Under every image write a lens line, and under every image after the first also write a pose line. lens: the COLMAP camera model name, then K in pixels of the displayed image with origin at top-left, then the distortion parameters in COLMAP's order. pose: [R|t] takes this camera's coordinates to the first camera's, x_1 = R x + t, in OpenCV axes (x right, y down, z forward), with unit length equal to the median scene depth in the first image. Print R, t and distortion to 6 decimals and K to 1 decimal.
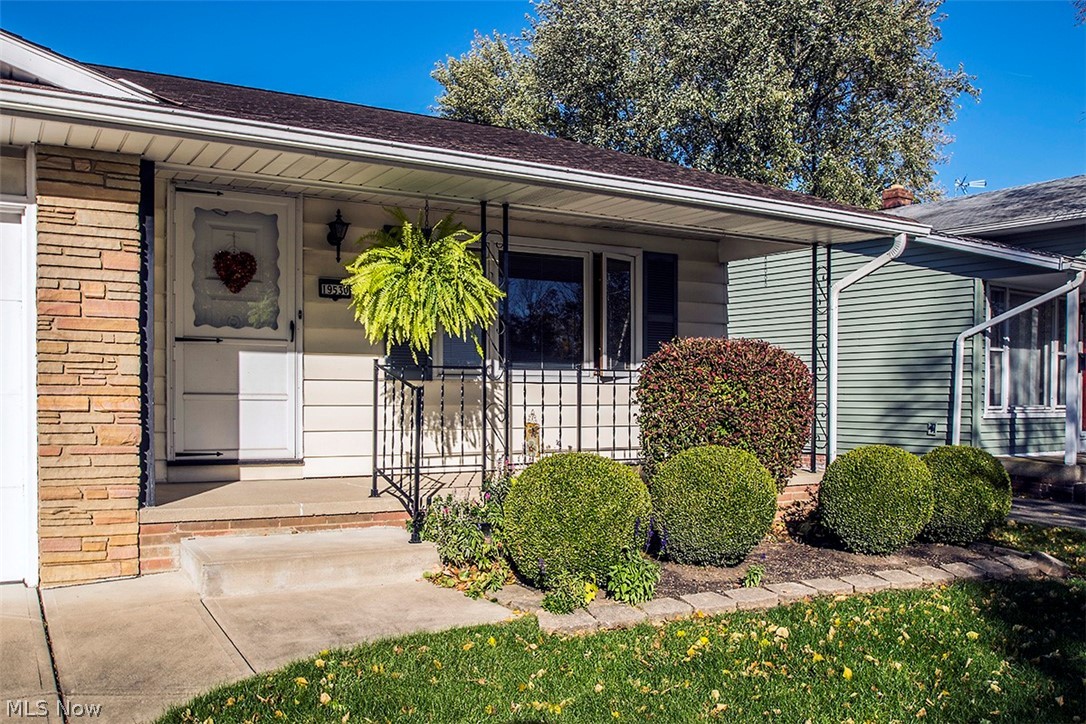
lens RADIAL K [[901.7, 0, 514.0], [0, 901.7, 416.2], [0, 0, 1]] dist [-0.048522, 0.001952]
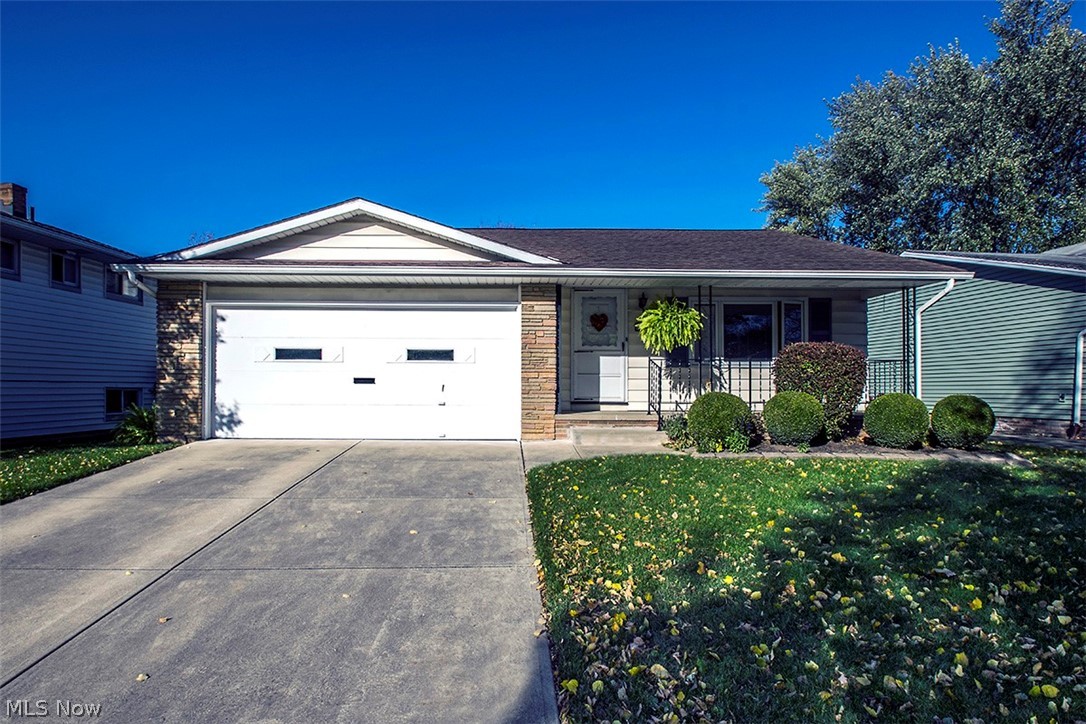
lens RADIAL K [[549.2, 0, 537.5], [0, 549.2, 367.1], [0, 0, 1]] dist [-0.006202, -0.000315]
pose [[0.885210, -0.021434, -0.464697, 0.239807], [-0.007001, 0.998211, -0.059378, 0.048012], [0.465138, 0.055816, 0.883477, -0.387277]]
